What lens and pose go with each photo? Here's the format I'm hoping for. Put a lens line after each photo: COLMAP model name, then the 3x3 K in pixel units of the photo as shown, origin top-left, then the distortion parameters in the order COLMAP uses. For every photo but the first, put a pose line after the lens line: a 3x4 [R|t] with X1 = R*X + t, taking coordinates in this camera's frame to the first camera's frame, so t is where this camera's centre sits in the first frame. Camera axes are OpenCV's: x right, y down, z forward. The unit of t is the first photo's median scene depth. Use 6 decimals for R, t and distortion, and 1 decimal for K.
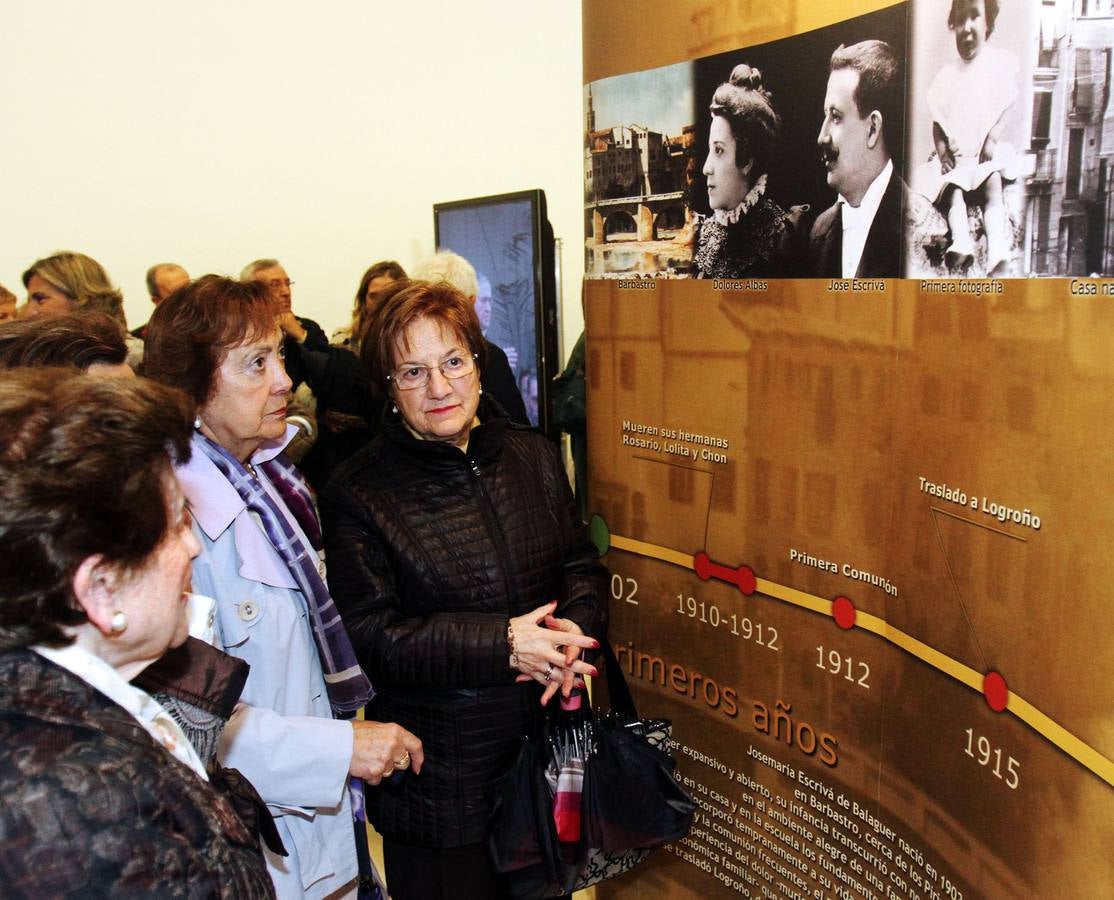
lens RADIAL K [[1078.2, 0, 605.5], [0, 1078.2, 452.0], [0, 0, 1]] dist [-0.076360, 0.000000]
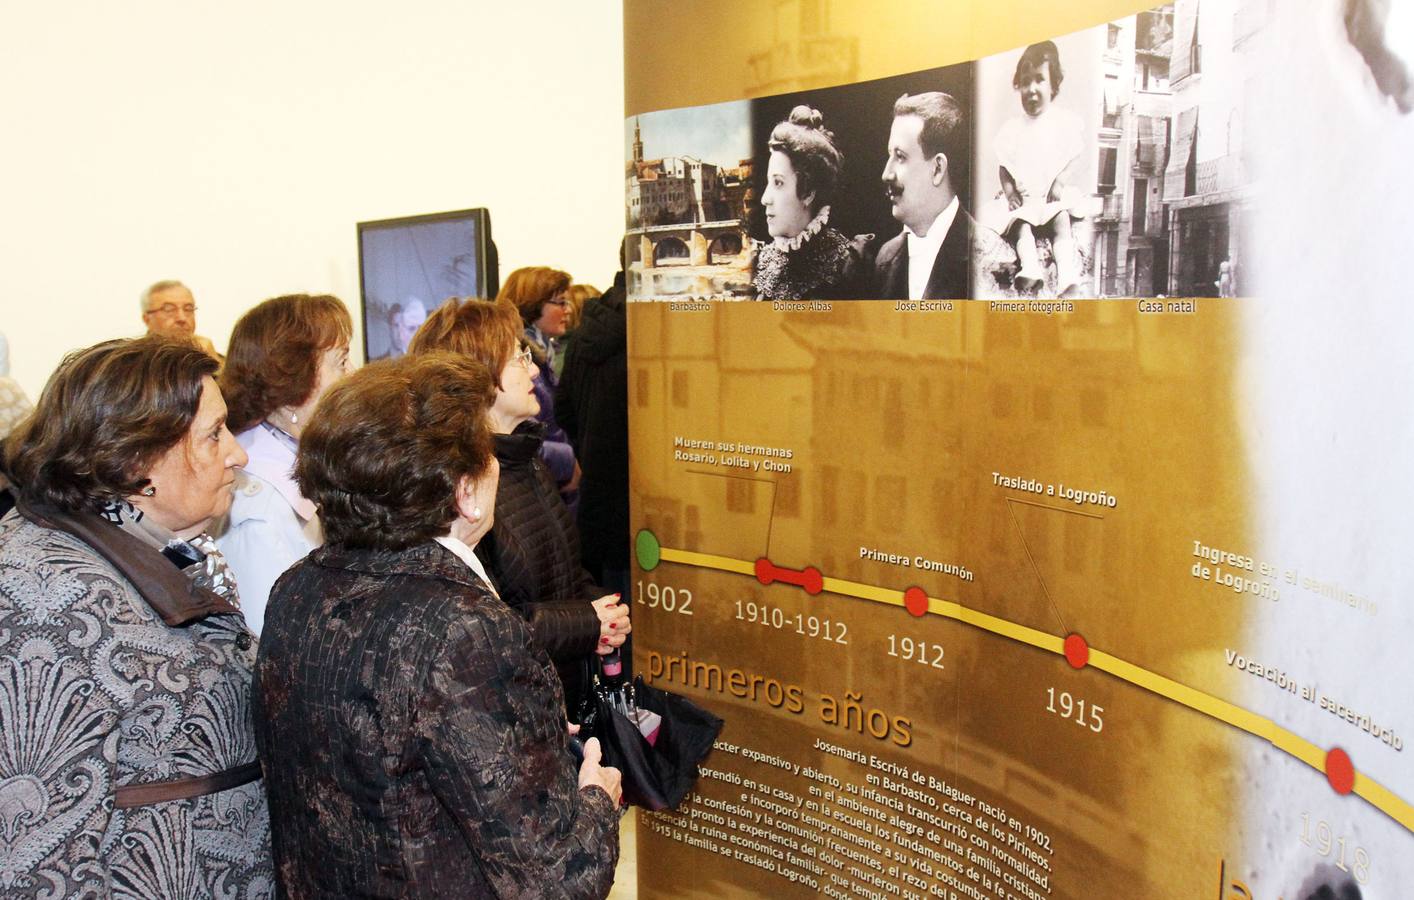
lens RADIAL K [[1224.1, 0, 639.3], [0, 1224.1, 434.2], [0, 0, 1]] dist [-0.093197, 0.044113]
pose [[0.989723, -0.017030, 0.141979, -0.227087], [0.024474, 0.998407, -0.050847, 0.033802], [-0.140887, 0.053799, 0.988563, -0.198357]]
